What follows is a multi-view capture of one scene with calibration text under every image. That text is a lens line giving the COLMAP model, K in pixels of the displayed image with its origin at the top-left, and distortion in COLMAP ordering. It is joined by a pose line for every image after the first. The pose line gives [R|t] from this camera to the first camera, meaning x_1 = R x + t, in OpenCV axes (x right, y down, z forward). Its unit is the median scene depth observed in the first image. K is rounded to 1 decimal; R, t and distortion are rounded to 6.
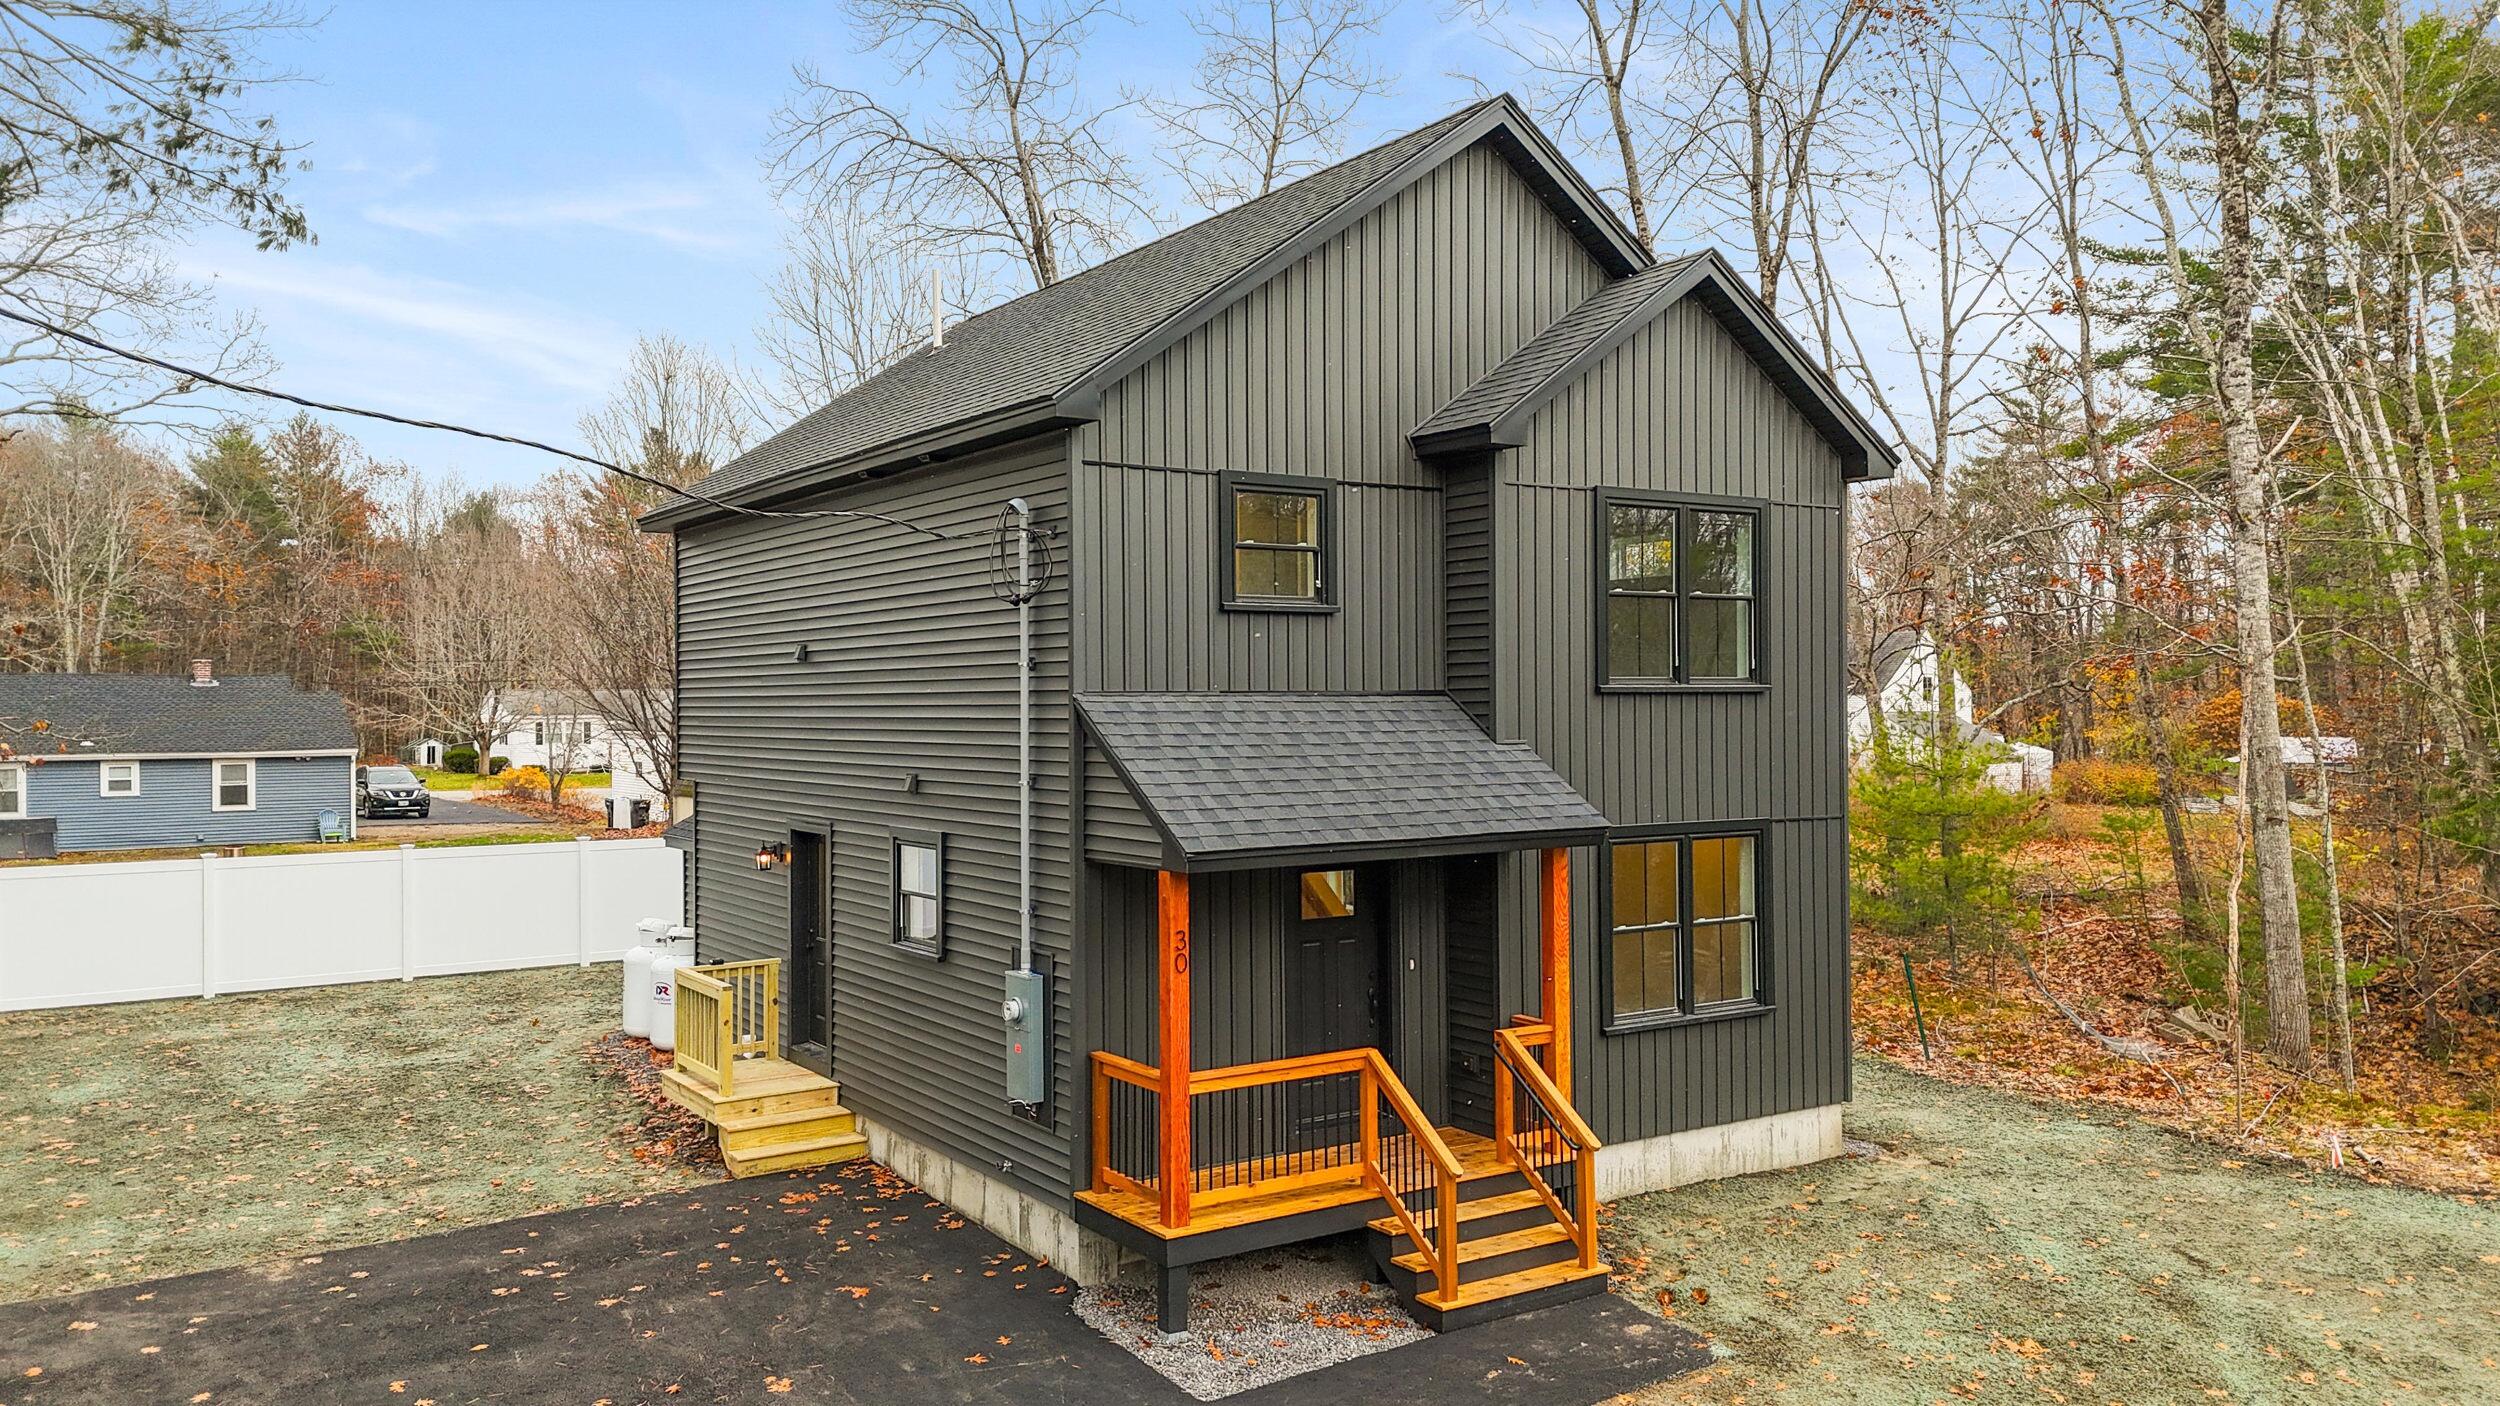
lens RADIAL K [[1847.6, 0, 1252.2], [0, 1847.6, 695.1], [0, 0, 1]] dist [0.079198, -0.067805]
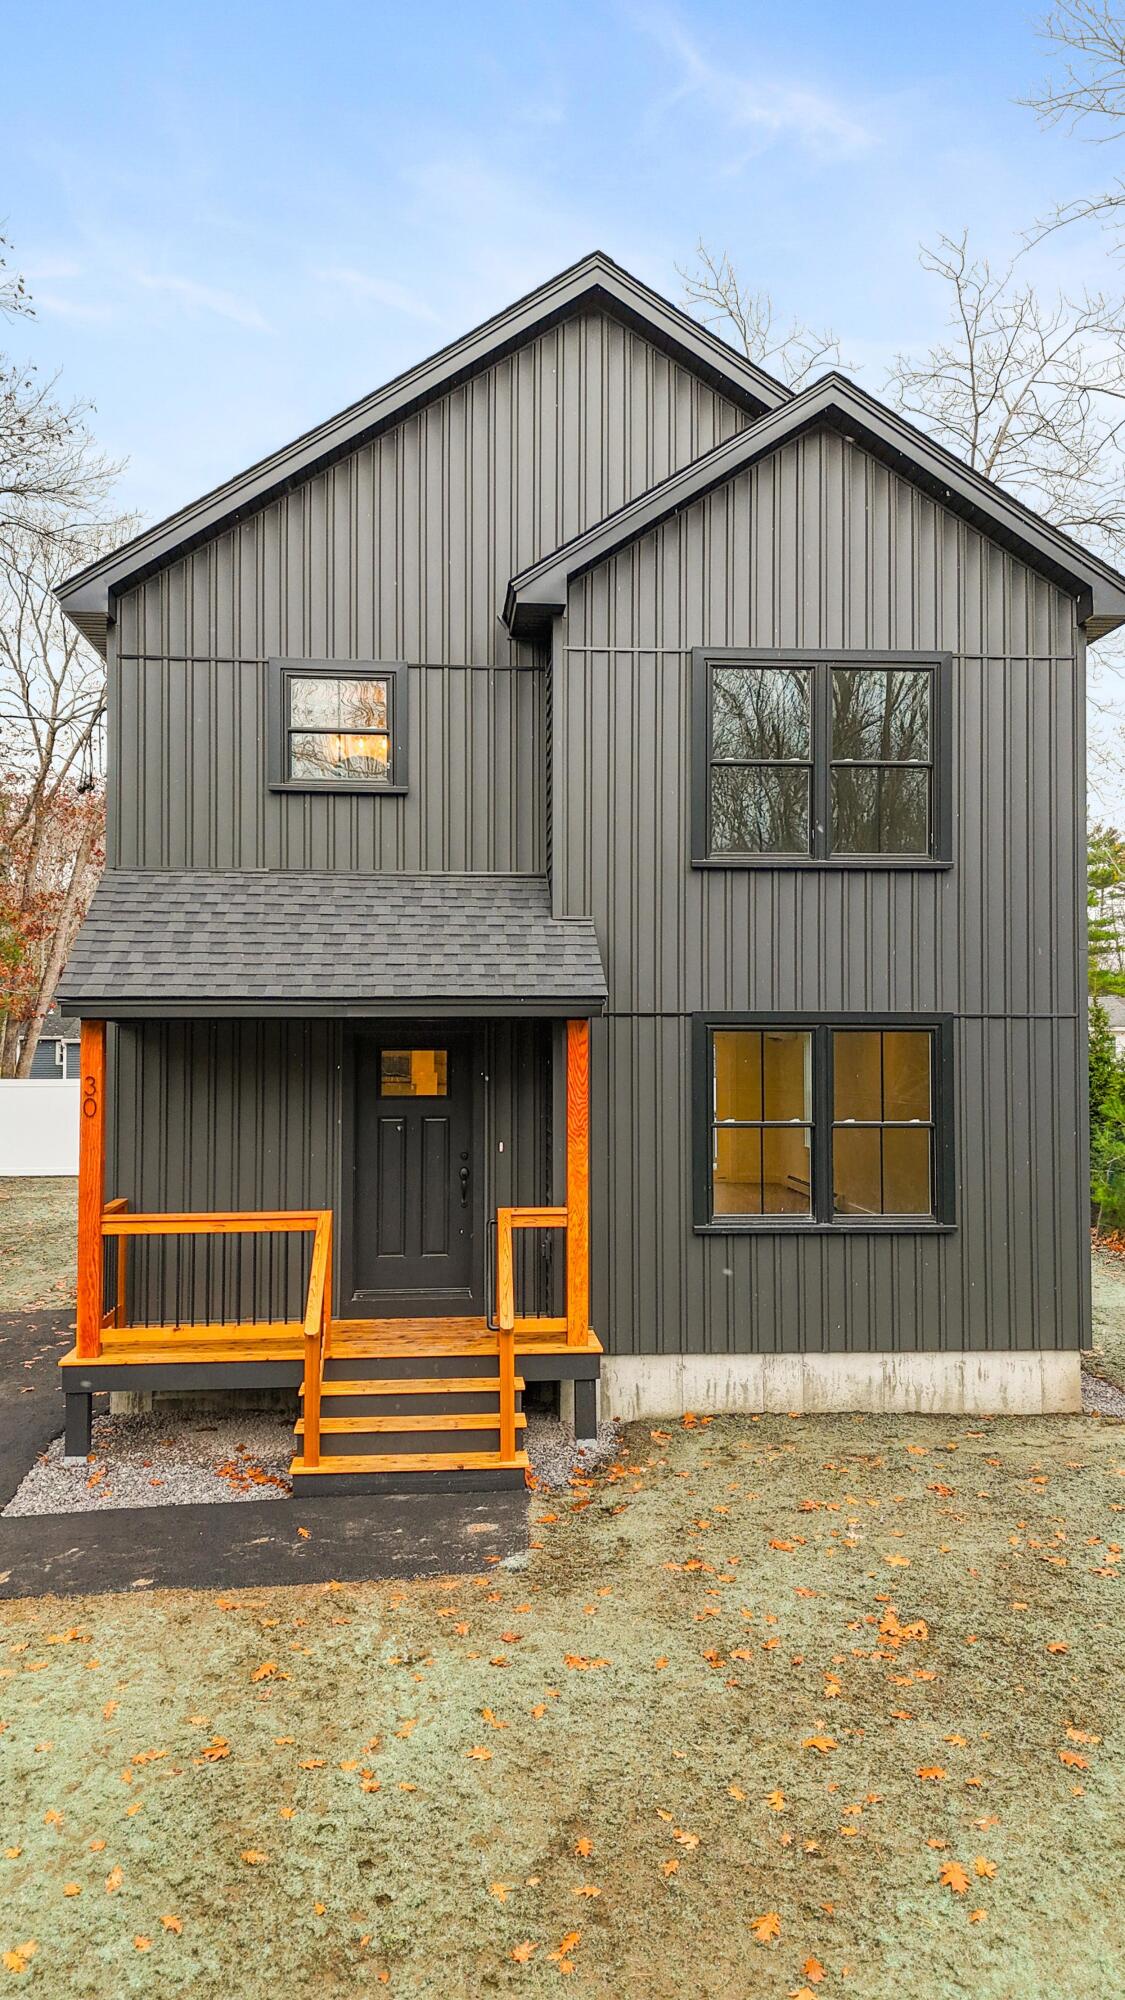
lens RADIAL K [[1478.1, 0, 562.5], [0, 1478.1, 1000.0], [0, 0, 1]] dist [0.079198, -0.067805]
pose [[0.874167, -0.005337, -0.485596, 0.522991], [-0.004675, 0.999801, -0.019405, 0.085529], [0.485603, 0.019233, 0.873968, 0.334850]]
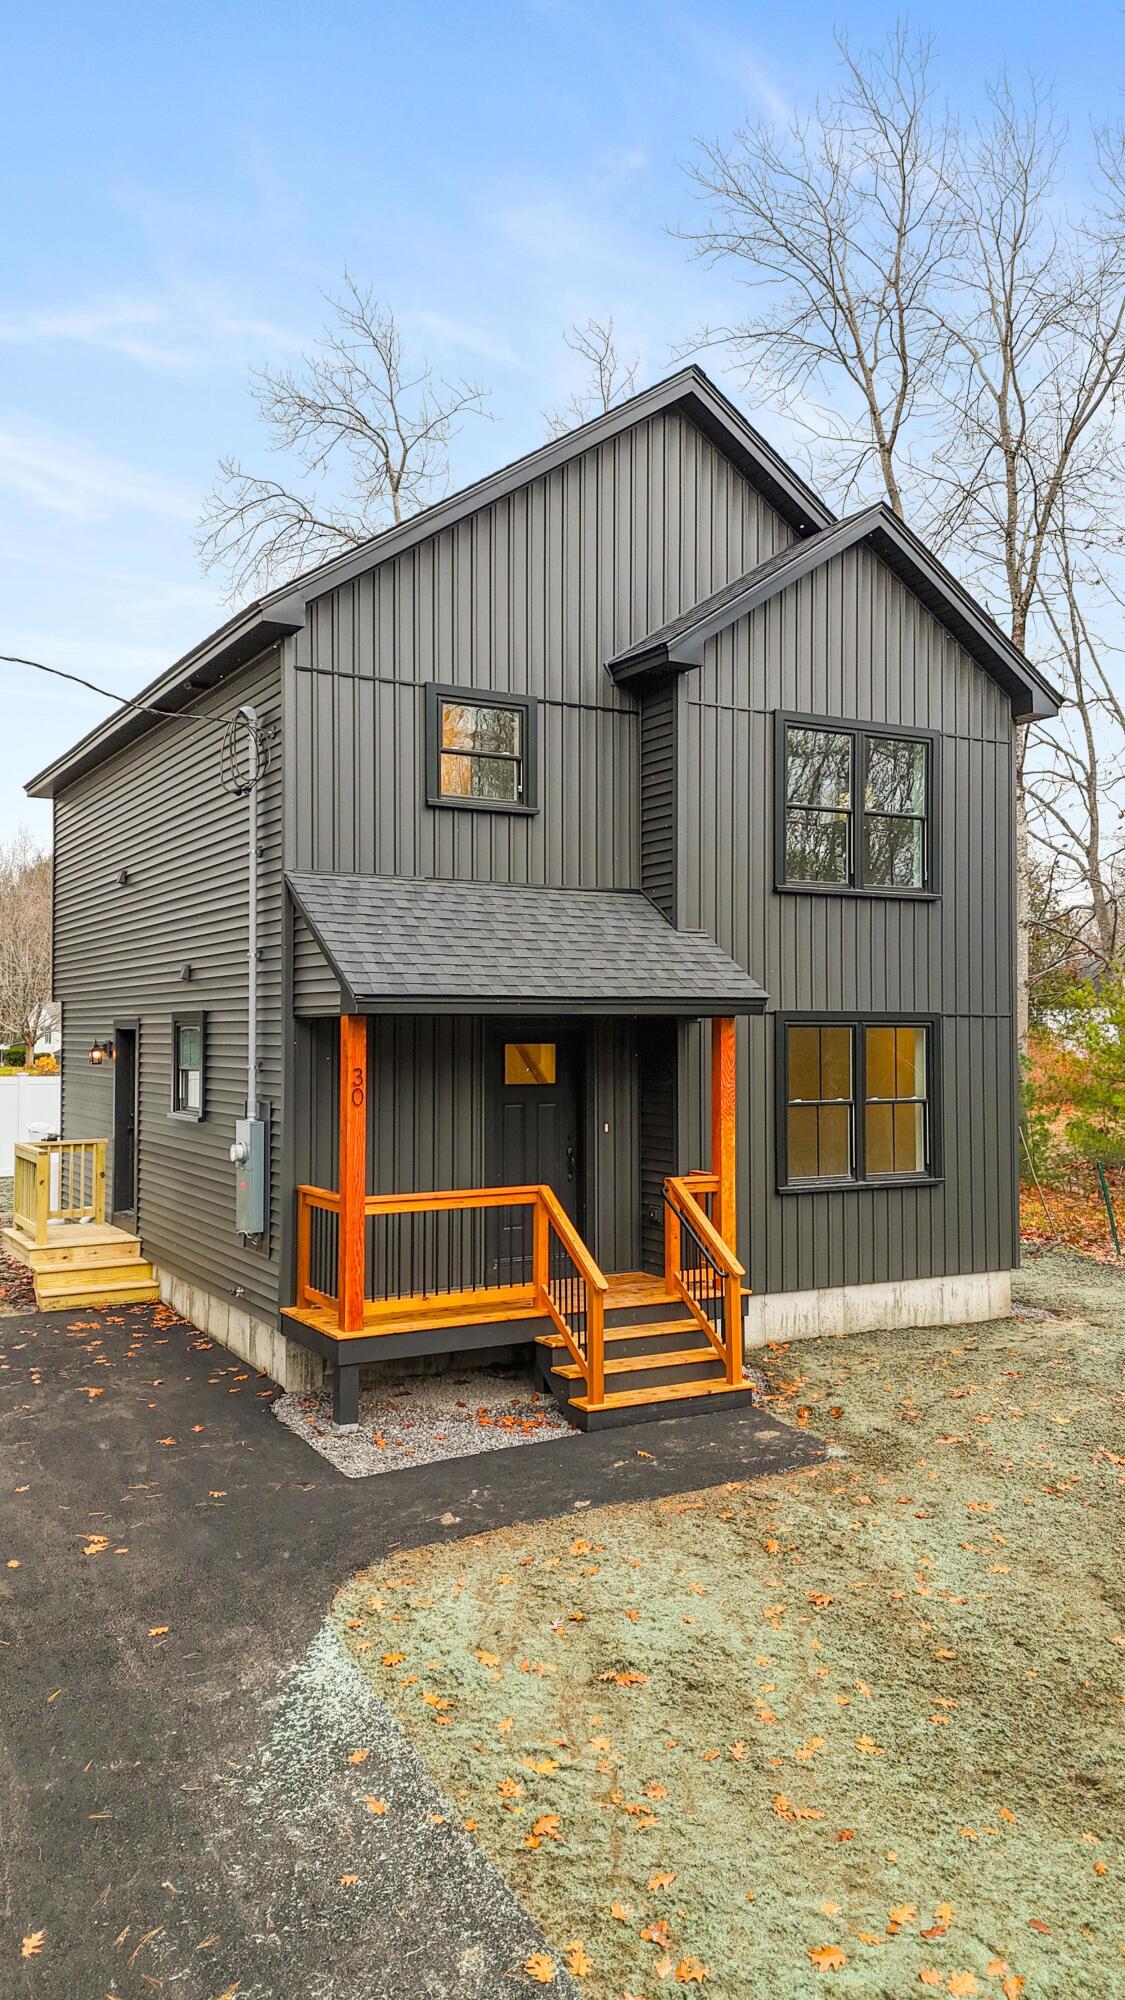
lens RADIAL K [[1478.1, 0, 562.5], [0, 1478.1, 1000.0], [0, 0, 1]] dist [0.079198, -0.067805]
pose [[0.997444, 0.005452, -0.071237, 0.129300], [-0.006766, 0.999811, -0.018226, 0.087426], [0.071125, 0.018662, 0.997293, 0.094131]]
